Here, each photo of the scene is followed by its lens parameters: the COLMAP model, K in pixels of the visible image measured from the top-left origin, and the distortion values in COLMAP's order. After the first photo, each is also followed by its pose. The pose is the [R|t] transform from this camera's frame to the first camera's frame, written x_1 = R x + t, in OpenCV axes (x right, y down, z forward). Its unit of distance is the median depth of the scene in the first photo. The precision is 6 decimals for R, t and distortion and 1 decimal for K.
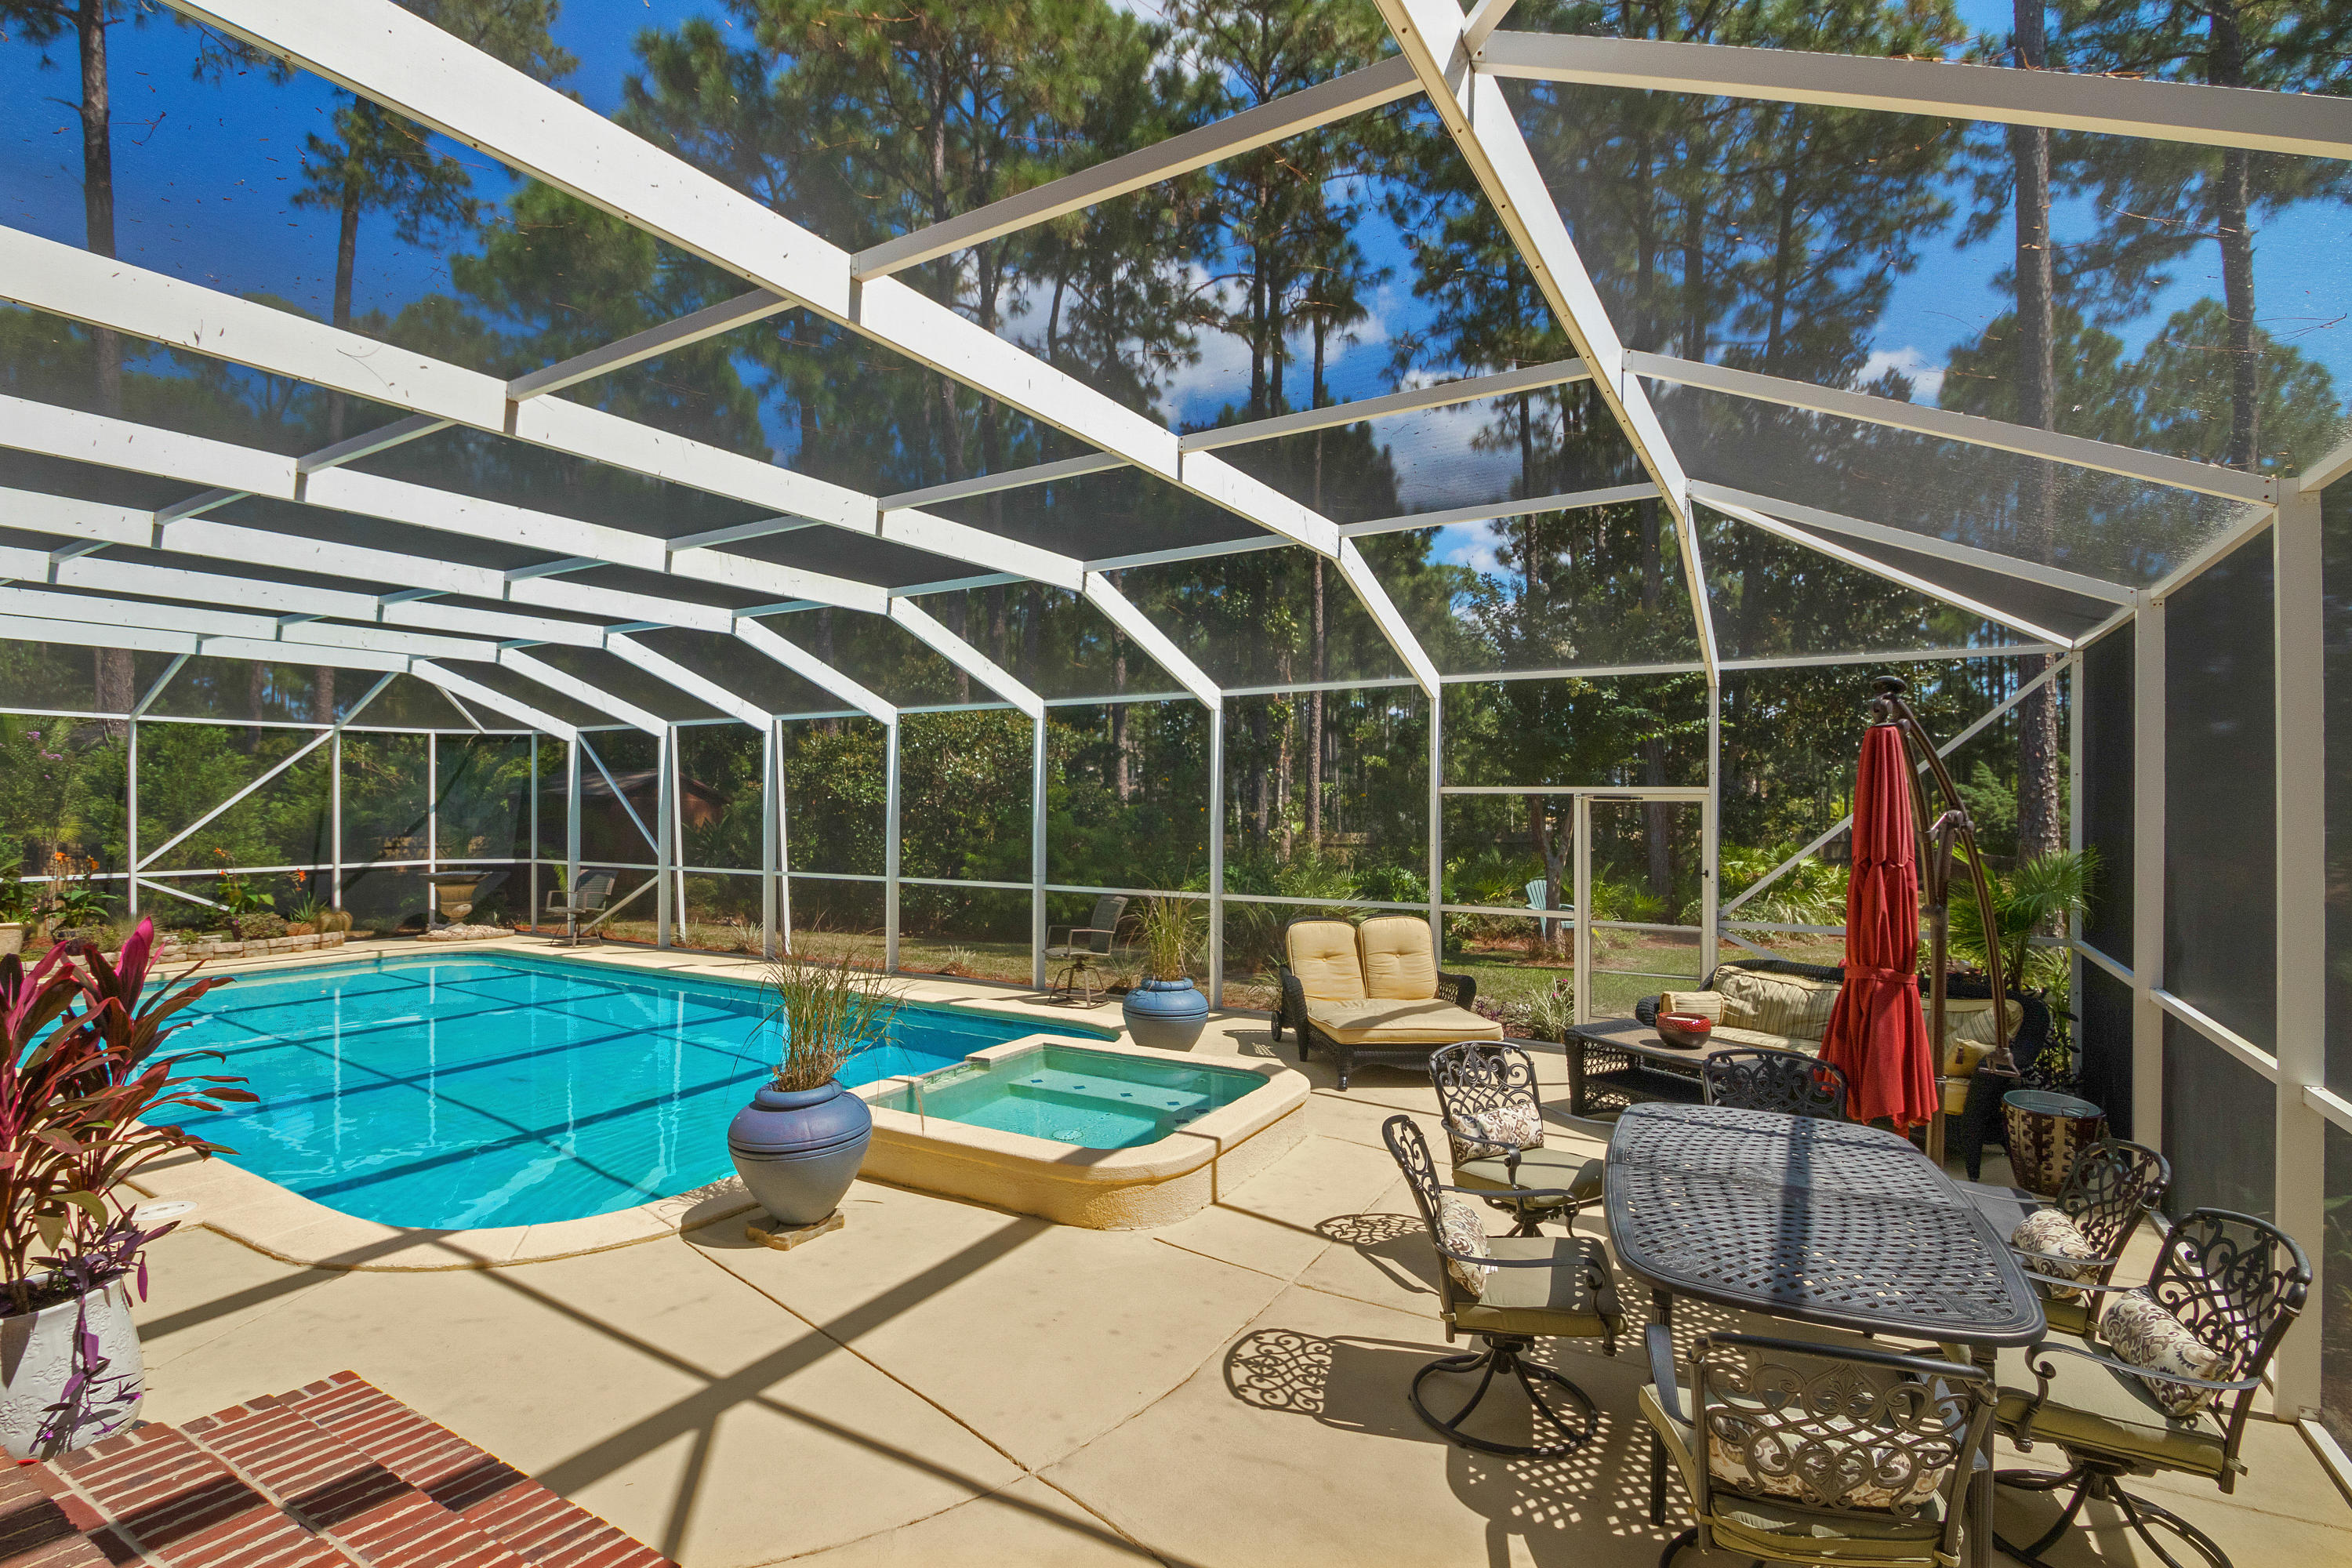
lens RADIAL K [[1102.8, 0, 1175.2], [0, 1102.8, 796.6], [0, 0, 1]] dist [0.001270, -0.000236]
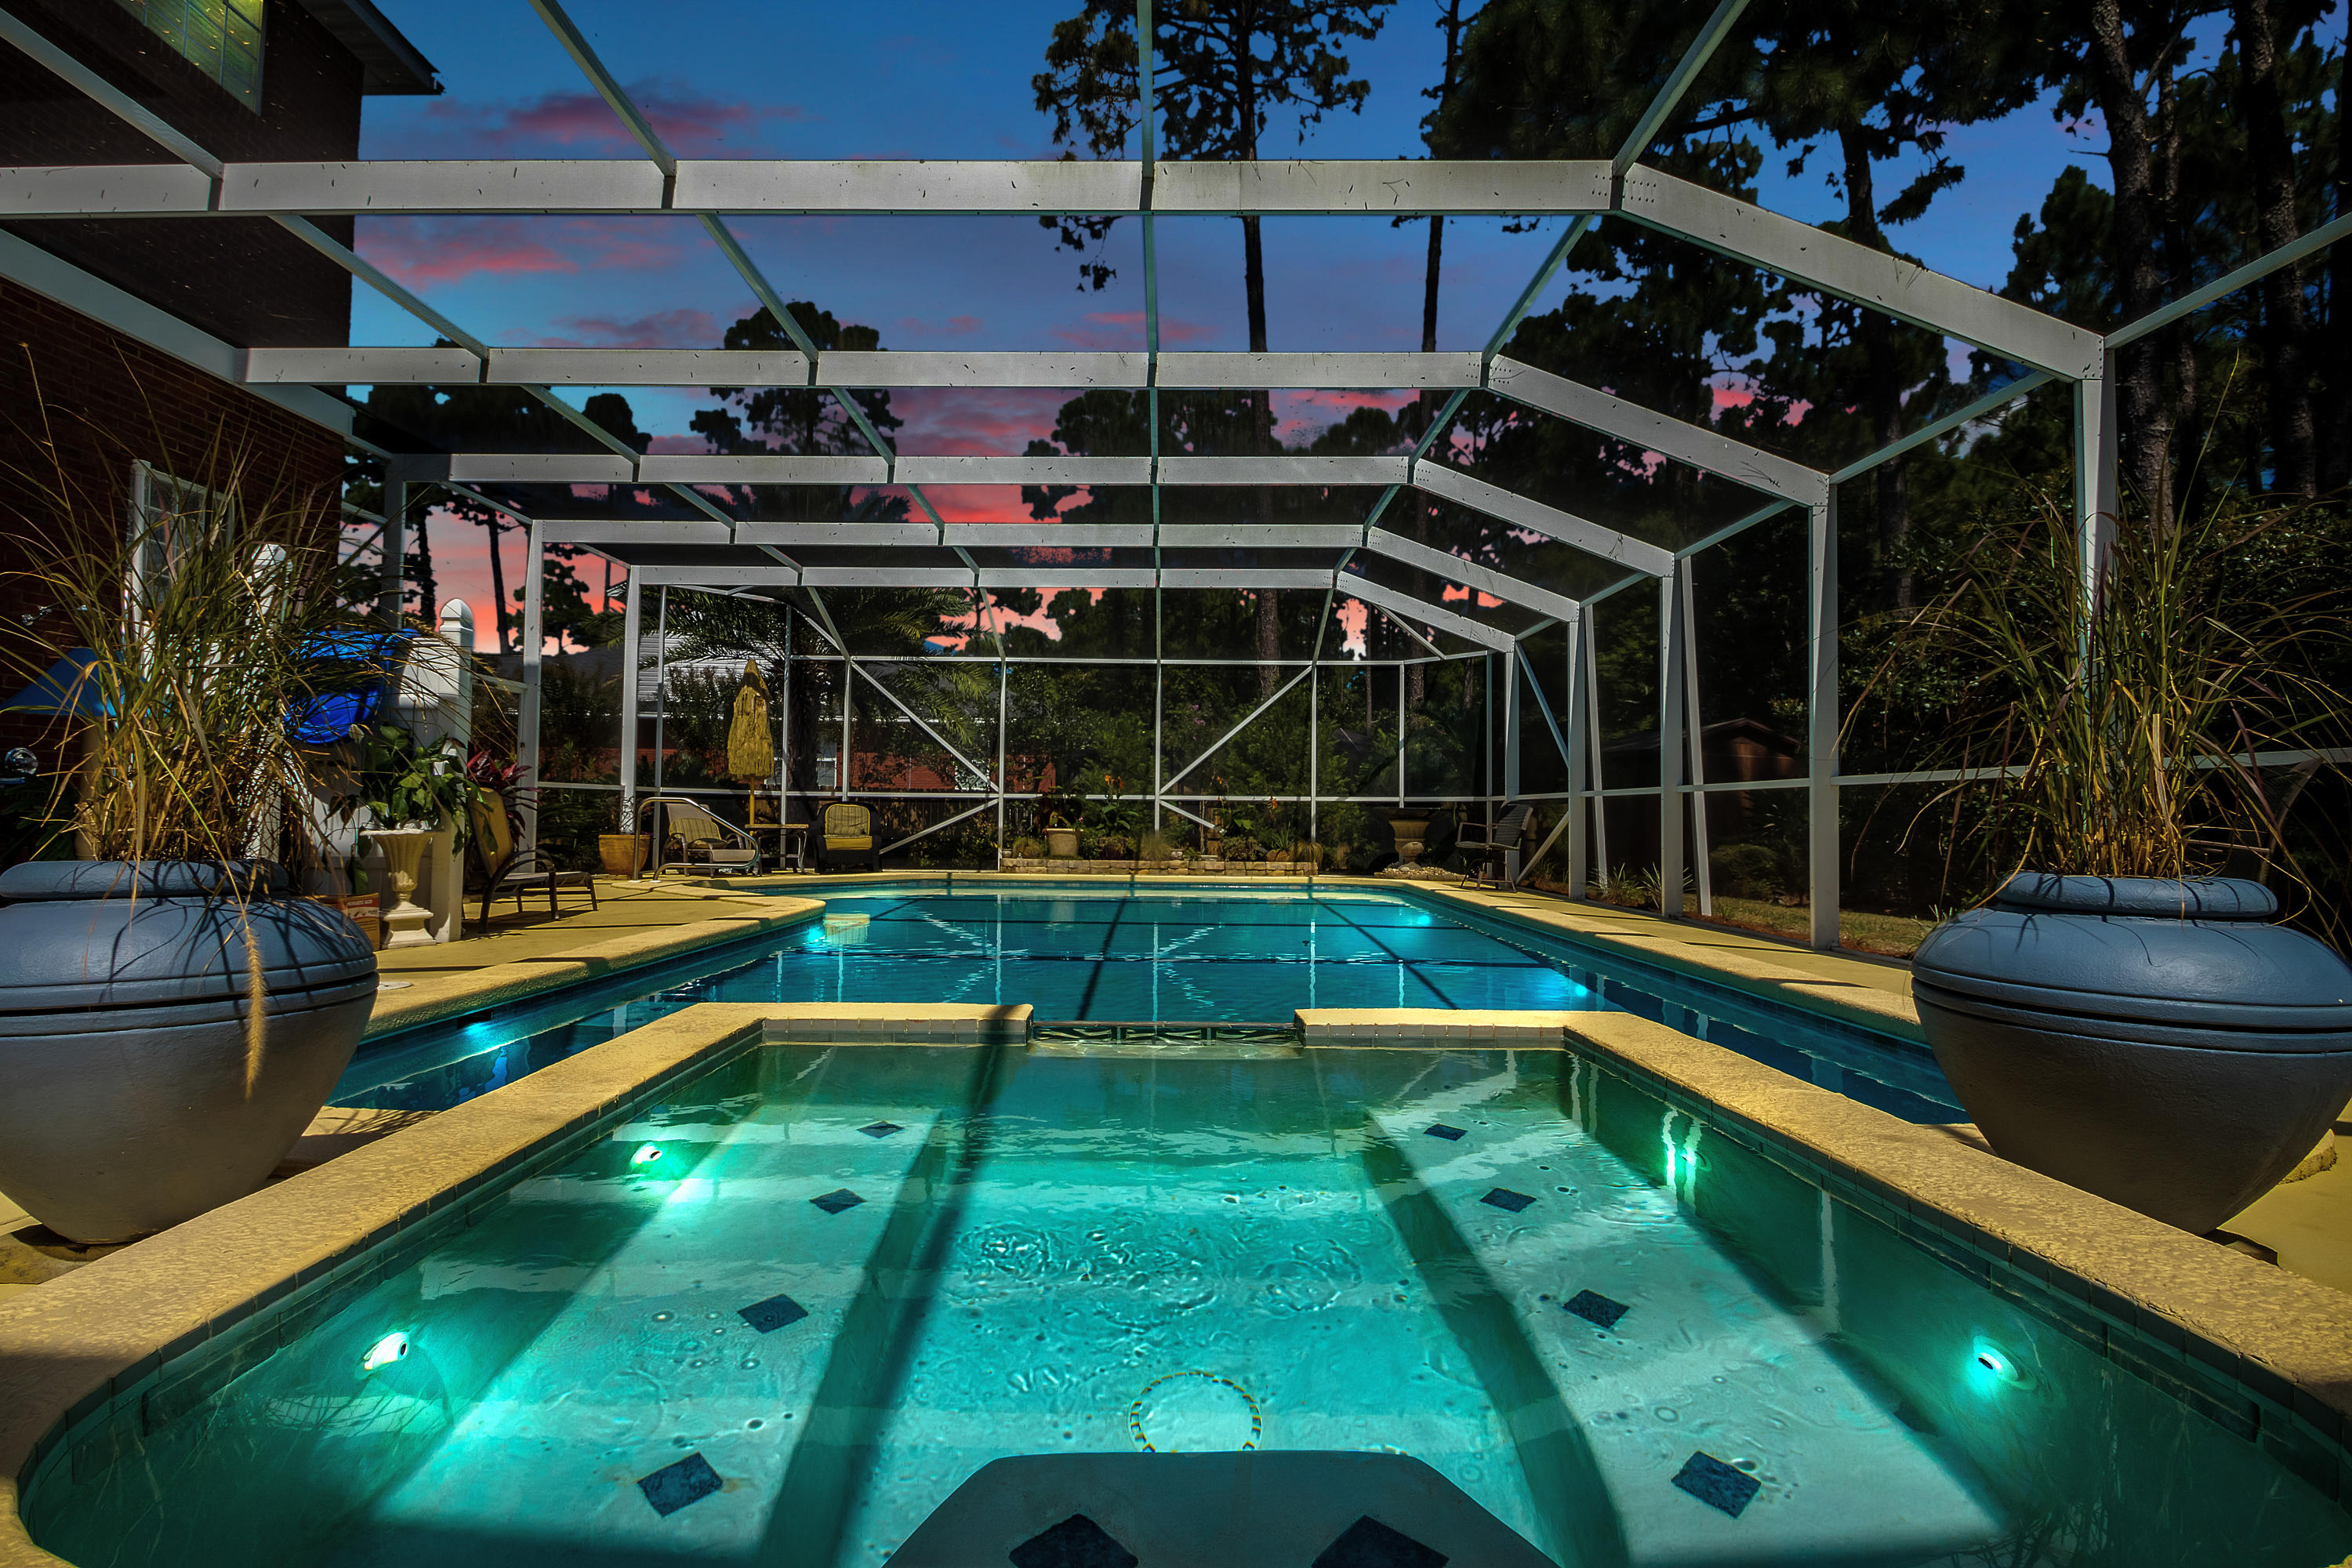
lens RADIAL K [[1102.8, 0, 1162.6], [0, 1102.8, 794.5], [0, 0, 1]] dist [0.001270, -0.000236]
pose [[0.510075, -0.017173, -0.859958, 0.047150], [0.002481, 0.999826, -0.018494, 0.082911], [0.860126, 0.007300, 0.510029, 0.386403]]
